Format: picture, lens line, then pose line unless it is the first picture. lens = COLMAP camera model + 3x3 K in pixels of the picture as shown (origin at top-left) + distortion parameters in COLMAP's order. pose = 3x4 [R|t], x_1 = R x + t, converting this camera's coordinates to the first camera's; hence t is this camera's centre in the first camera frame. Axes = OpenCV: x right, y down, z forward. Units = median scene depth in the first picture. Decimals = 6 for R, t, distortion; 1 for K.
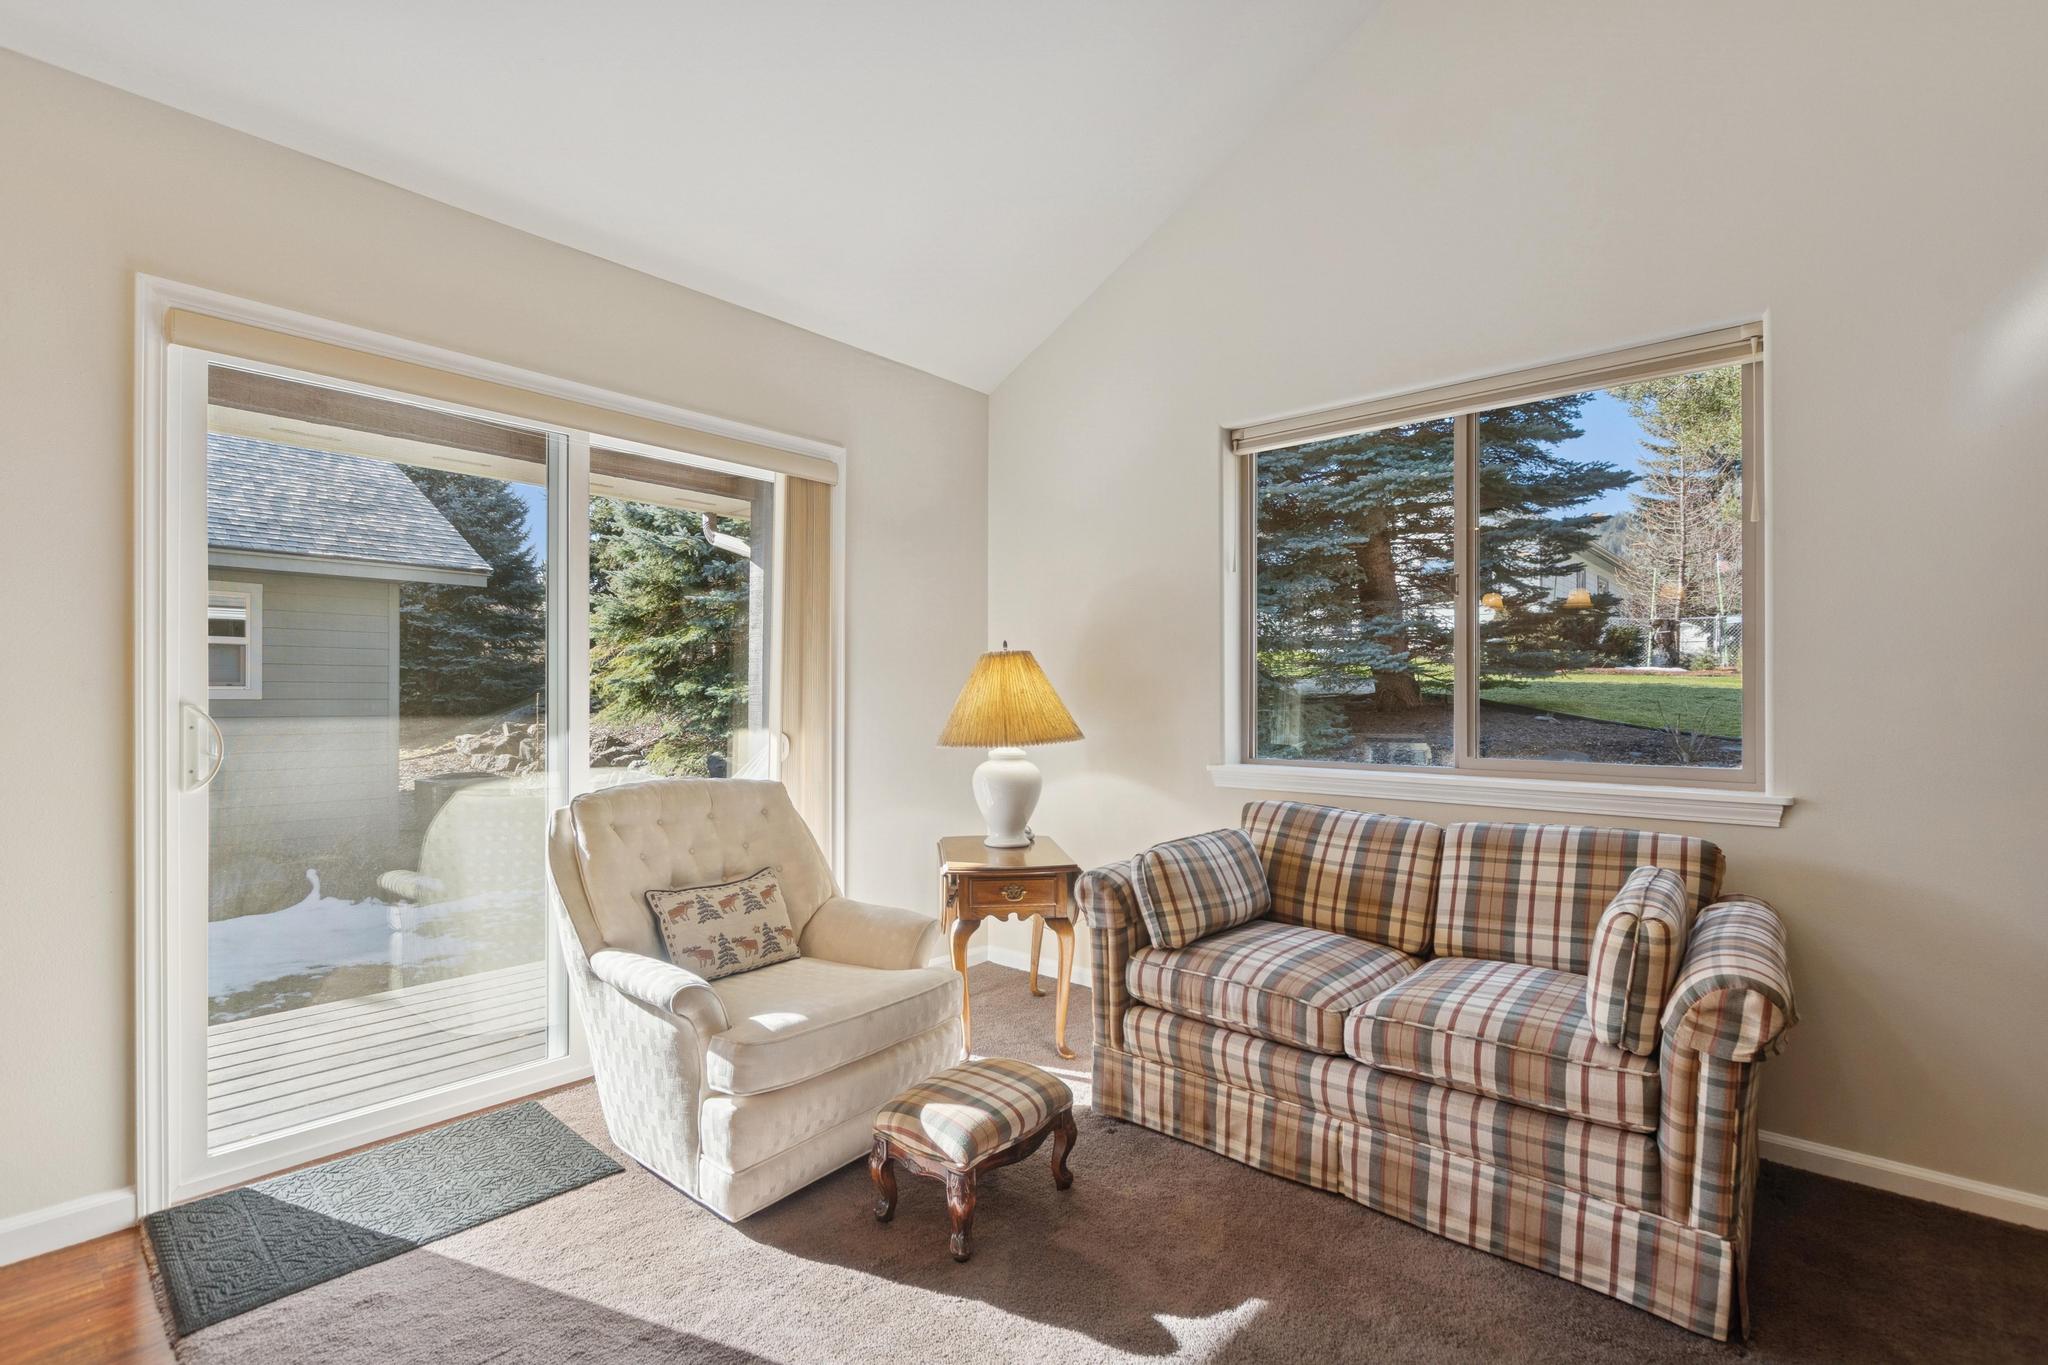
lens RADIAL K [[931.6, 0, 1028.1], [0, 931.6, 694.7], [0, 0, 1]] dist [-0.000180, -0.000056]
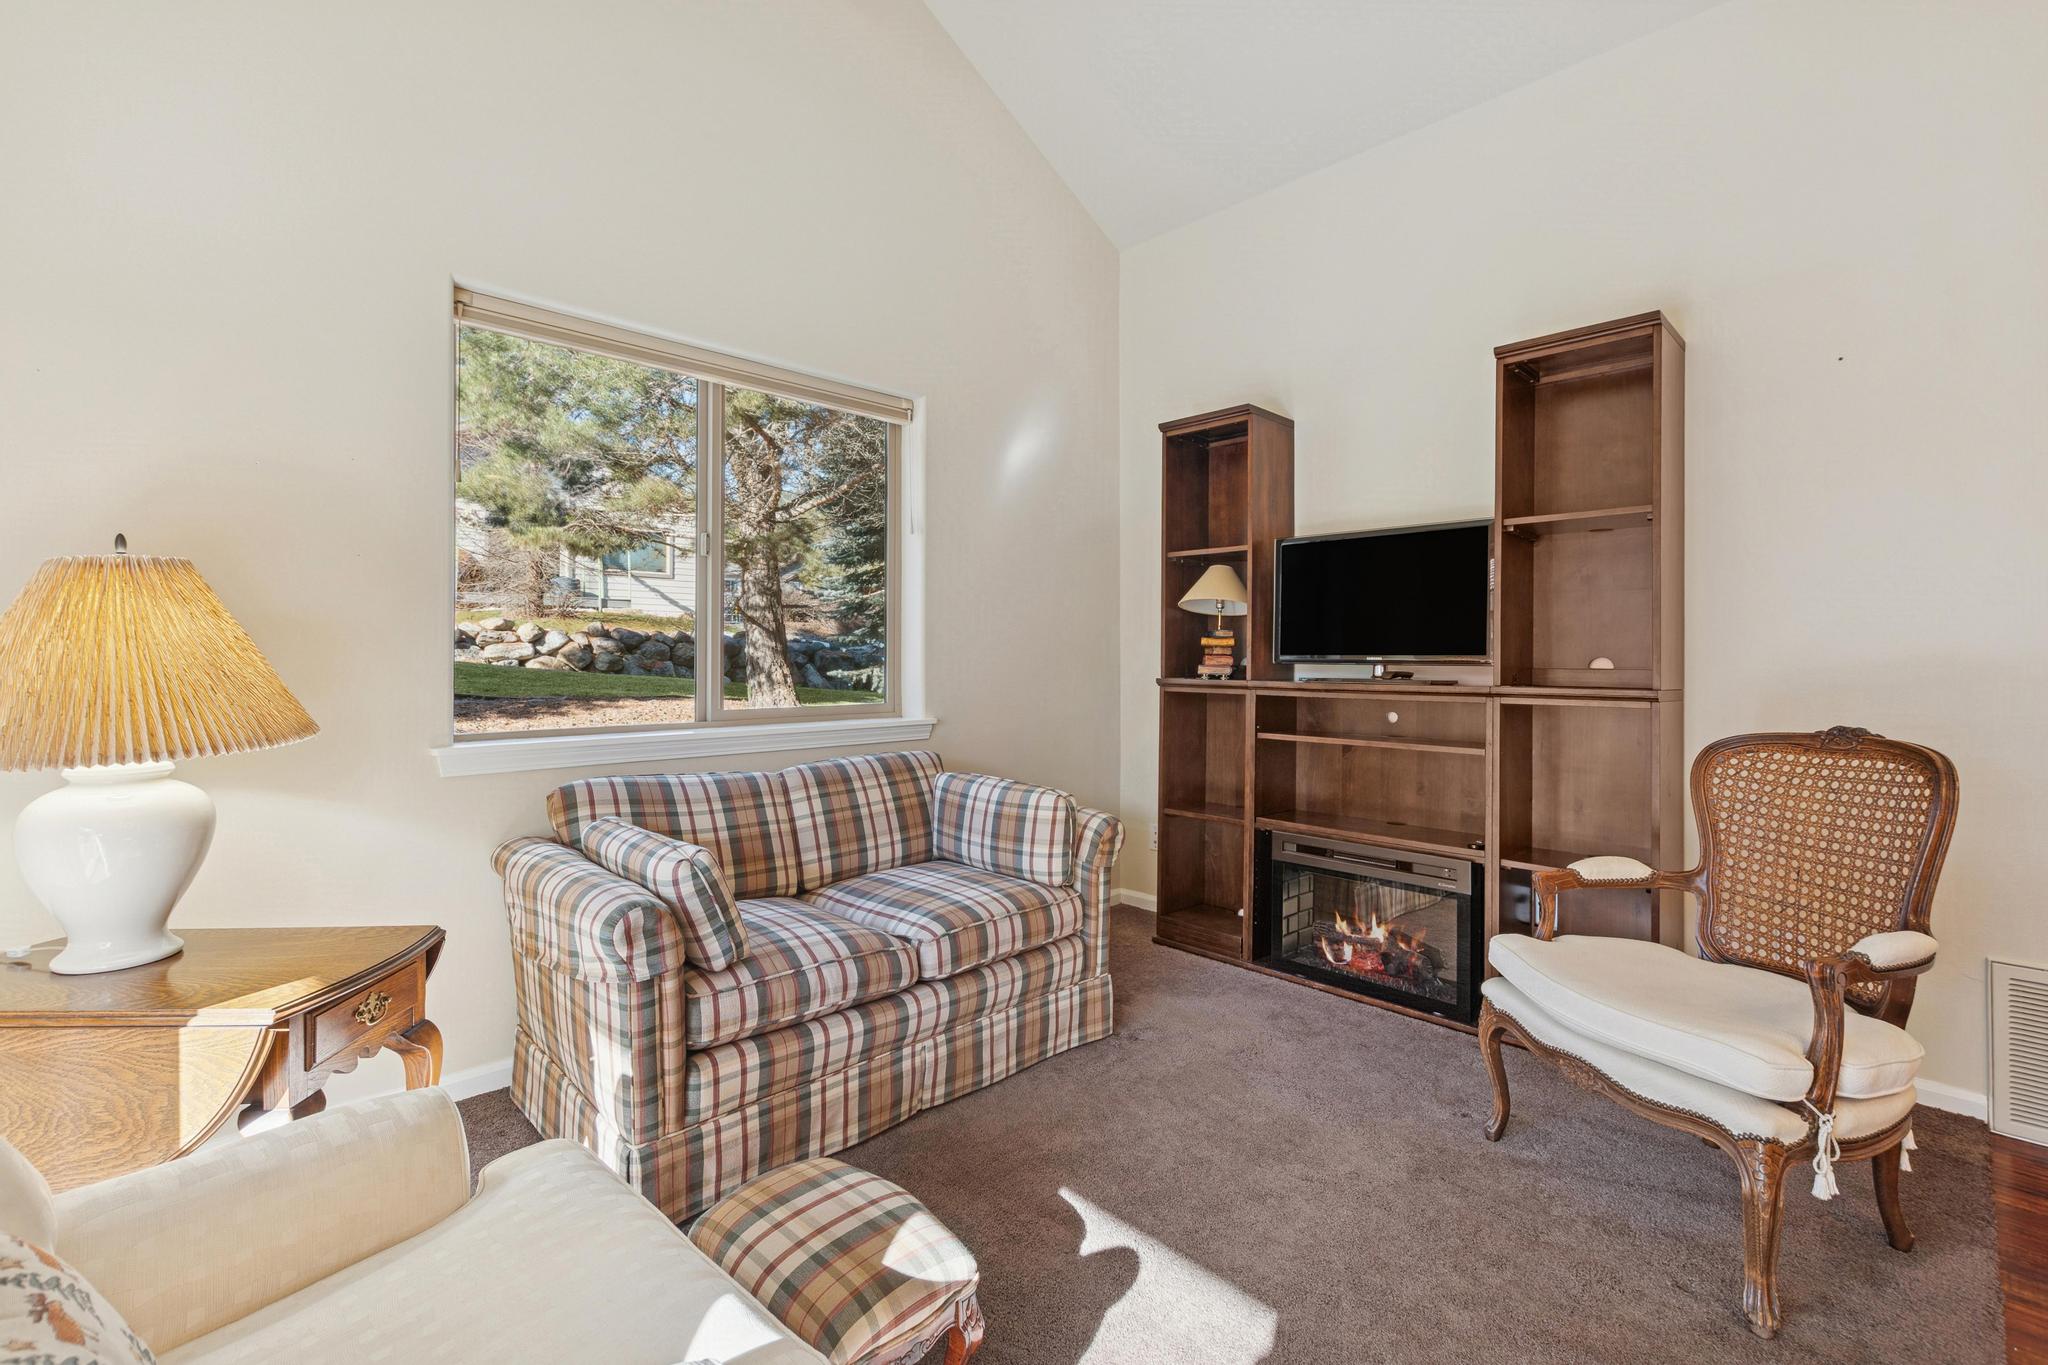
lens RADIAL K [[880.4, 0, 1028.0], [0, 880.4, 660.2], [0, 0, 1]] dist [0.003237, -0.000042]
pose [[0.105247, -0.007357, 0.994419, -0.613359], [-0.000644, 0.999972, 0.007466, 0.004239], [-0.994446, -0.001426, 0.105239, 0.707422]]
